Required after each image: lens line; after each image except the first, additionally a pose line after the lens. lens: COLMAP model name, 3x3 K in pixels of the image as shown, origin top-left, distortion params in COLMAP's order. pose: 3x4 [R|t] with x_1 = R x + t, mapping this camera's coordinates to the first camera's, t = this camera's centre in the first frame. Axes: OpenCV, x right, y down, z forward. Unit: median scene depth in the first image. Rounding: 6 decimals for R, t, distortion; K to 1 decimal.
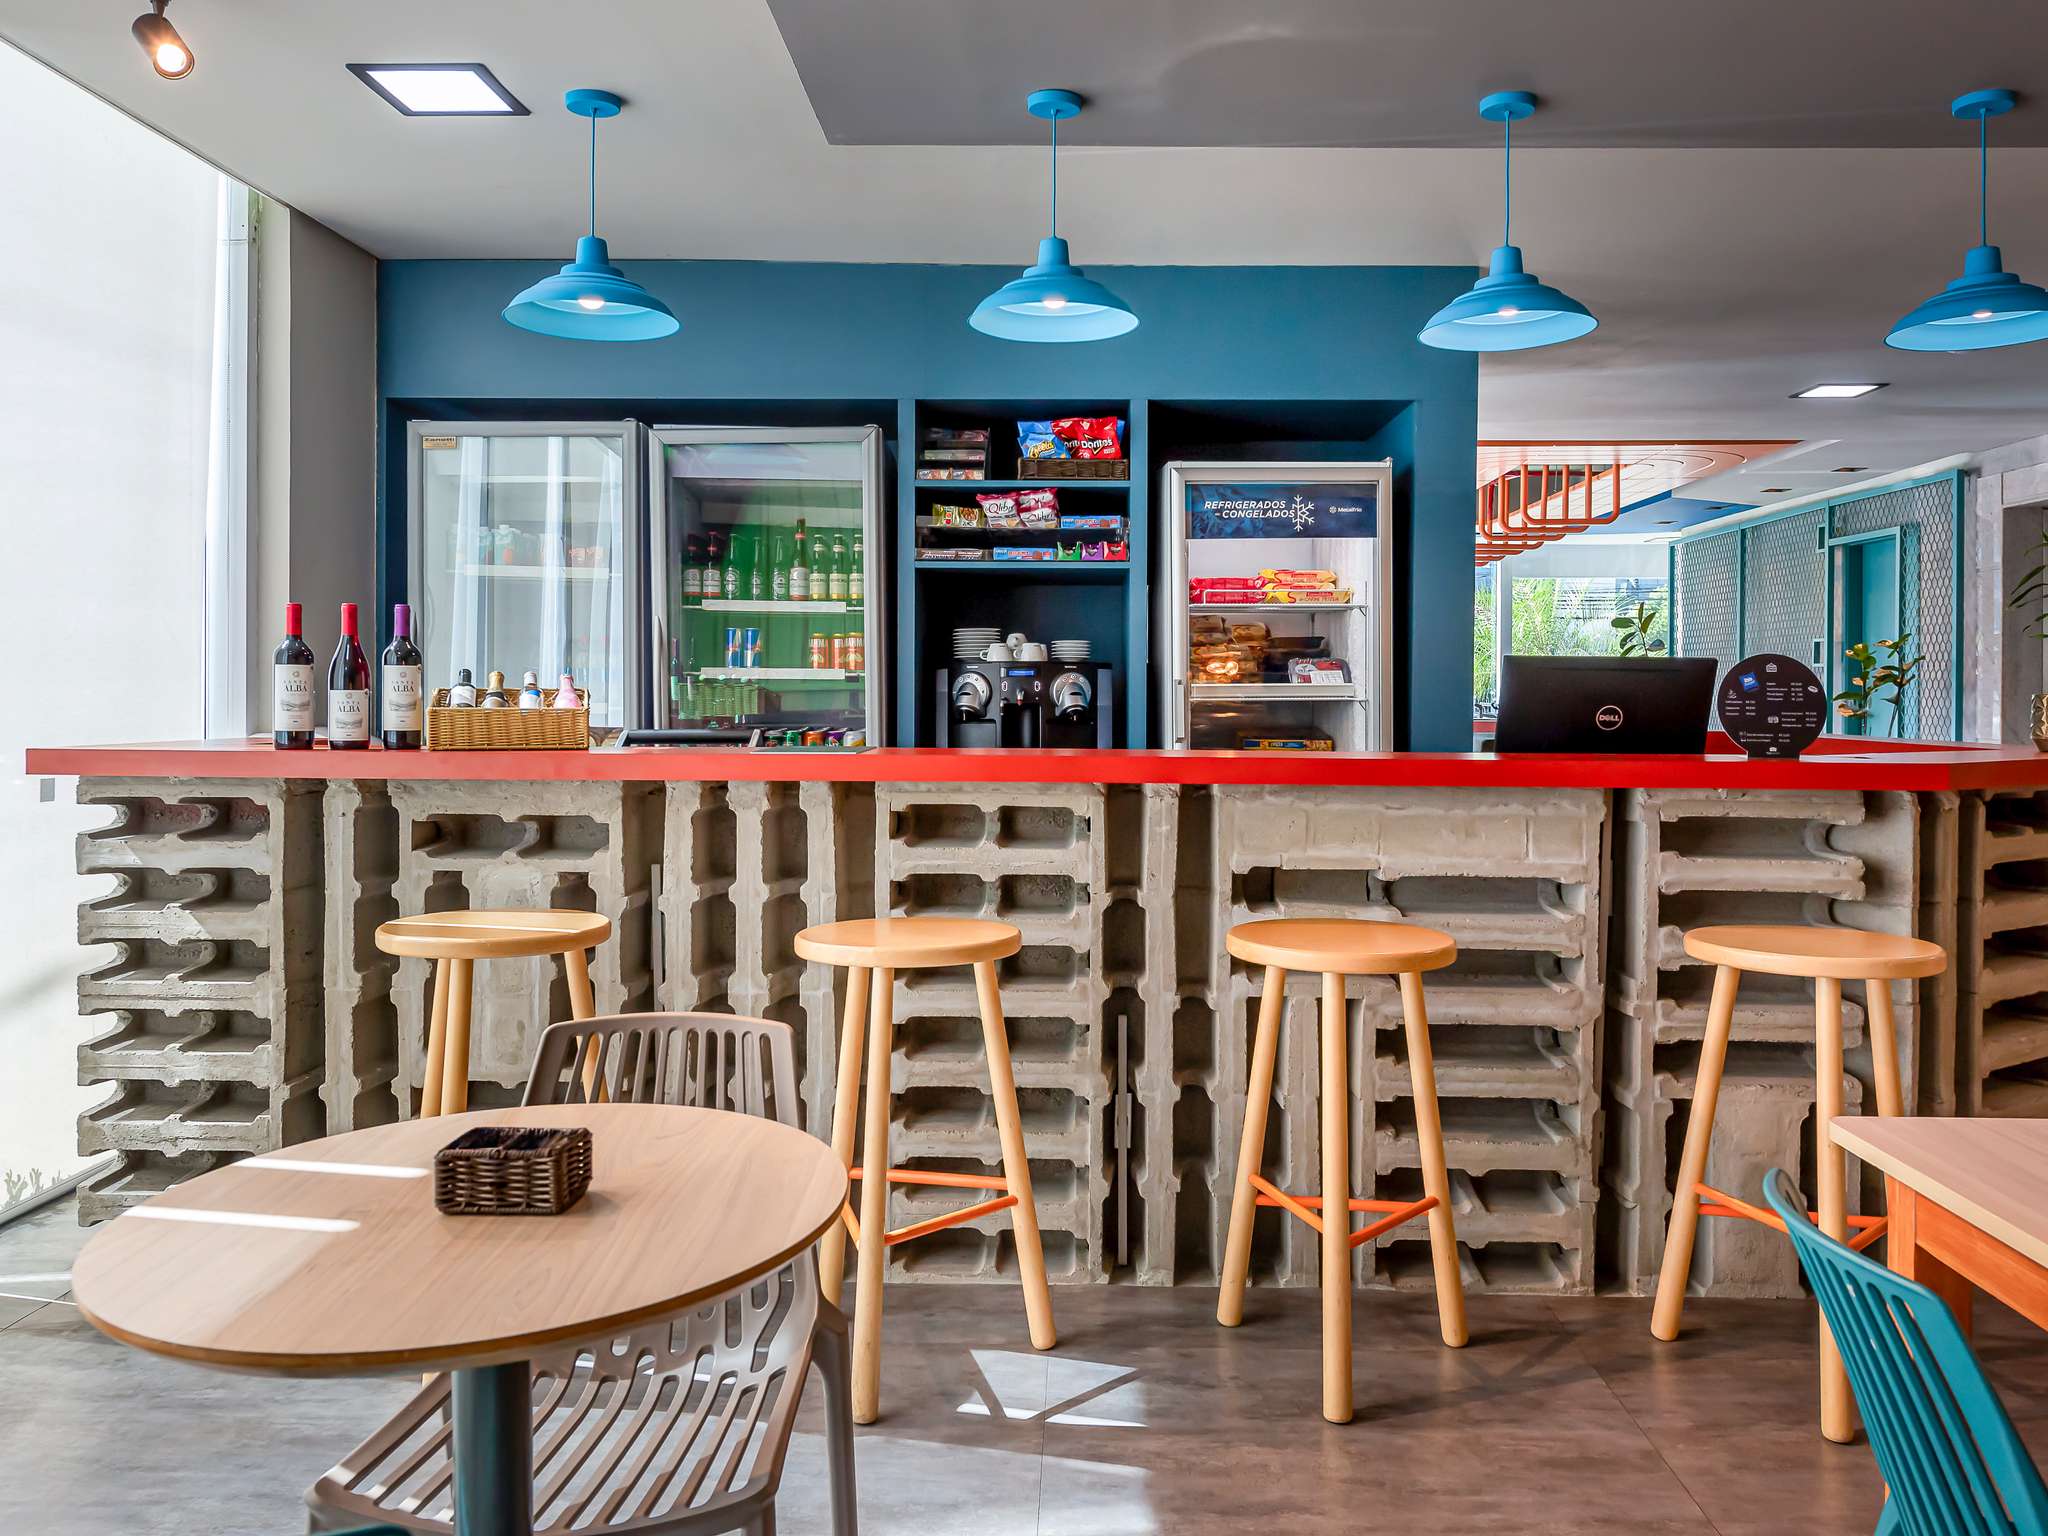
lens RADIAL K [[1425.4, 0, 1071.0], [0, 1425.4, 686.8], [0, 0, 1]] dist [0.026036, -0.004485]
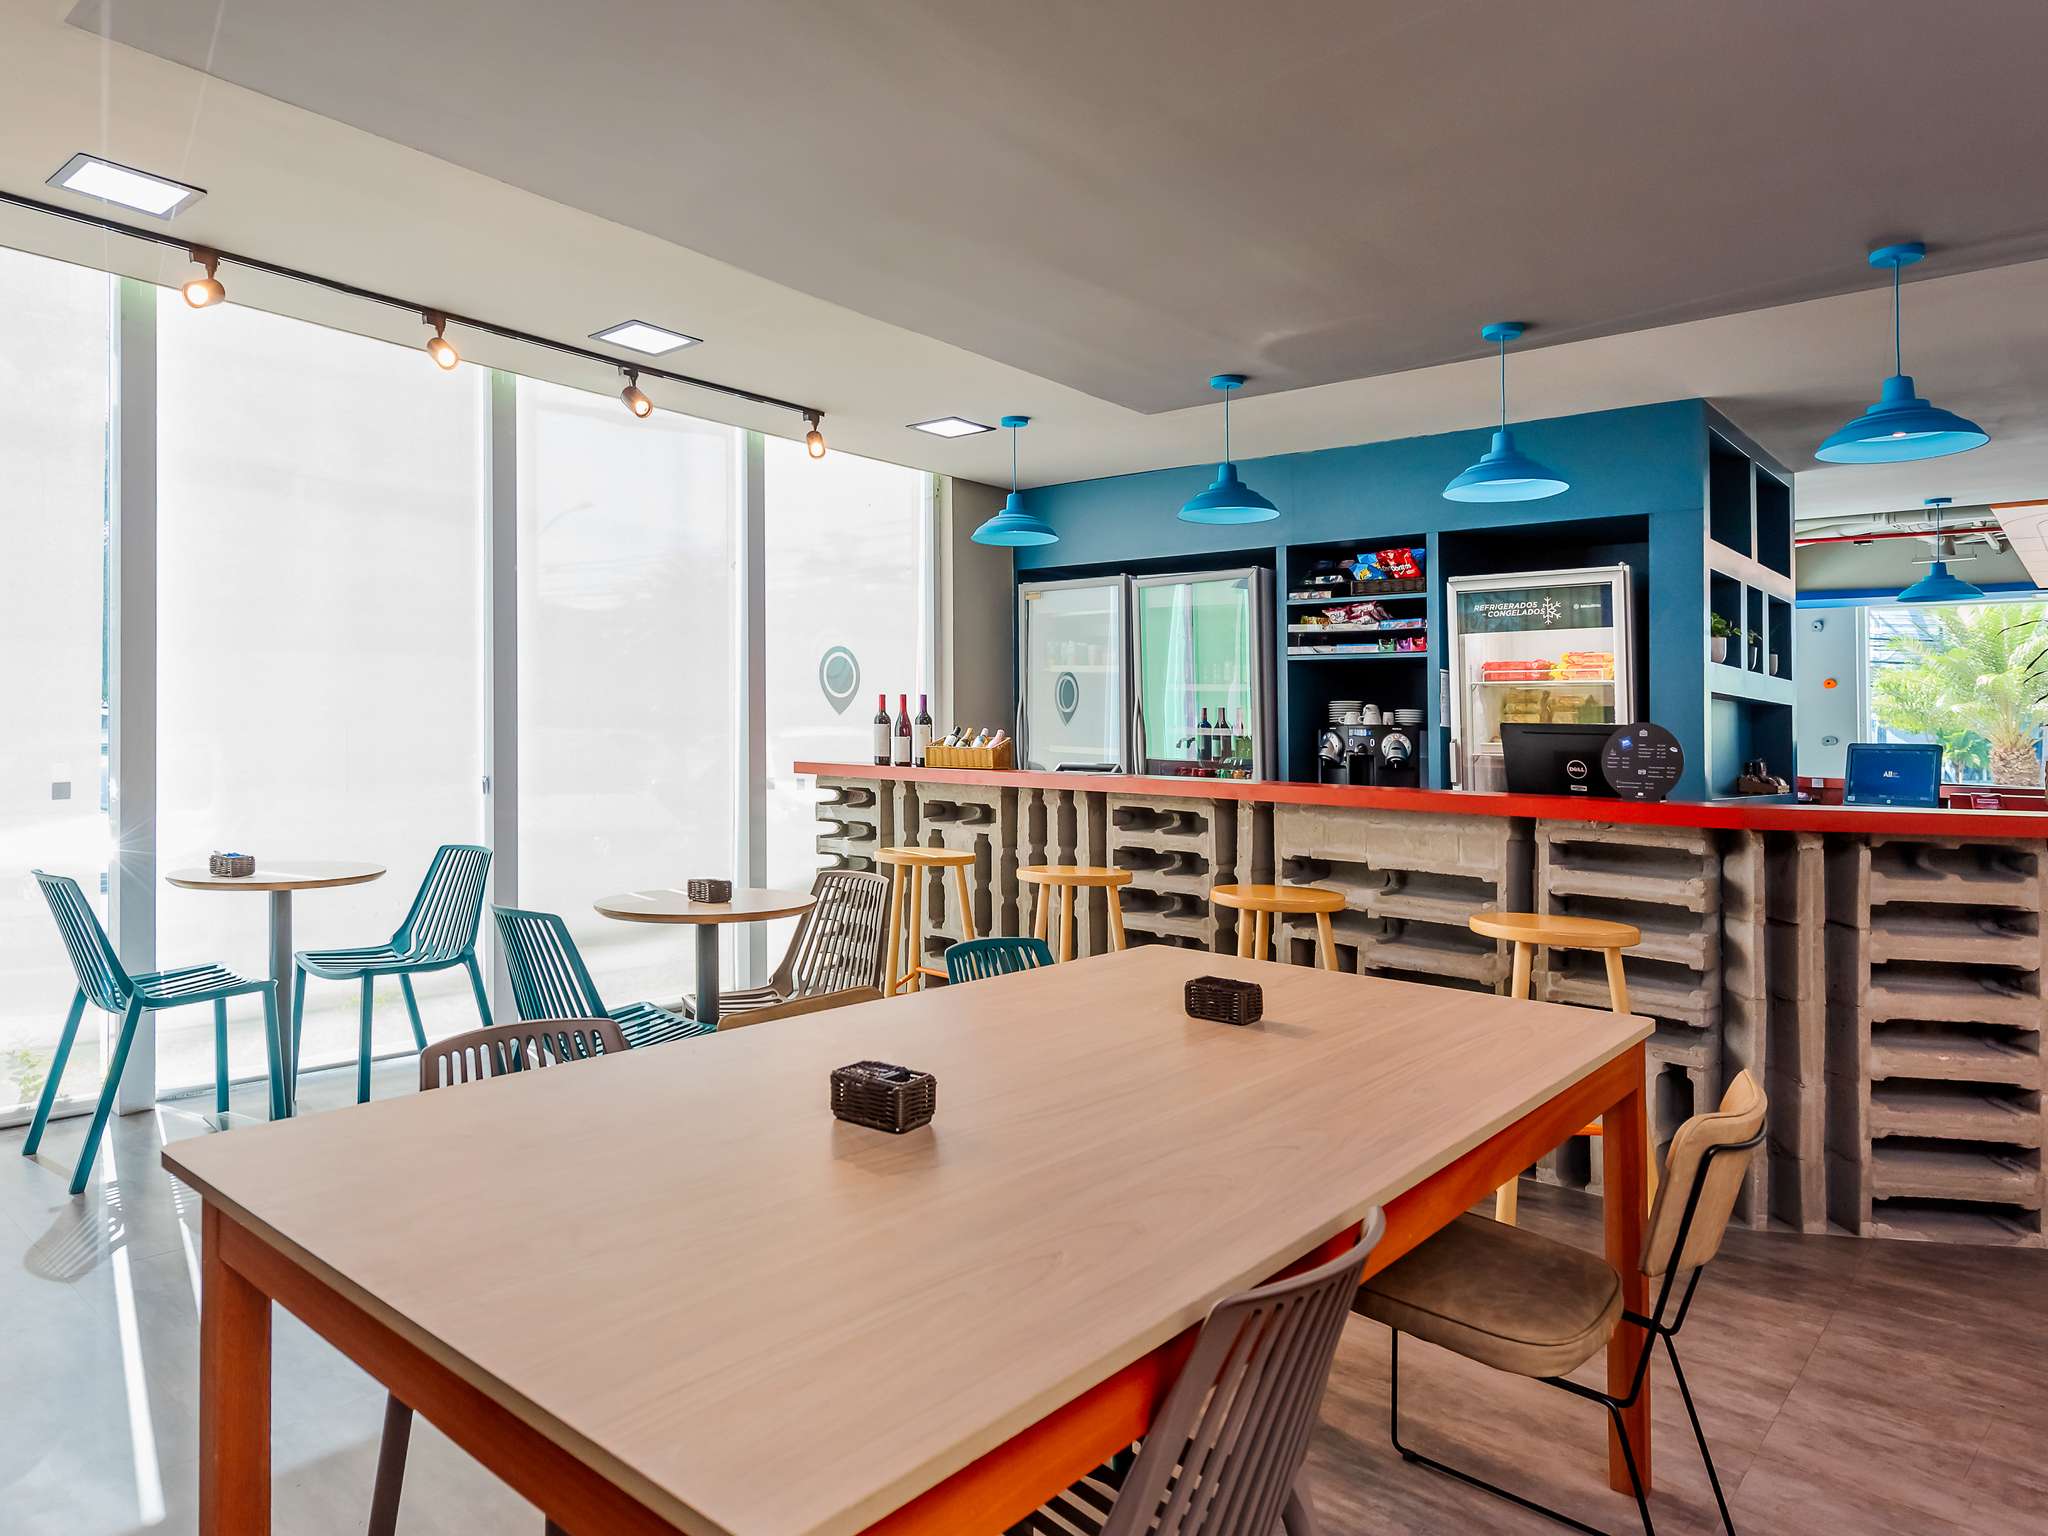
lens RADIAL K [[1288.6, 0, 1023.7], [0, 1288.6, 768.2], [0, 0, 1]] dist [0.008484, 0.002285]
pose [[0.764119, 0.027778, -0.644477, 0.553273], [-0.016611, 0.999588, 0.023388, 0.000706], [0.644861, -0.007166, 0.764266, -0.192927]]
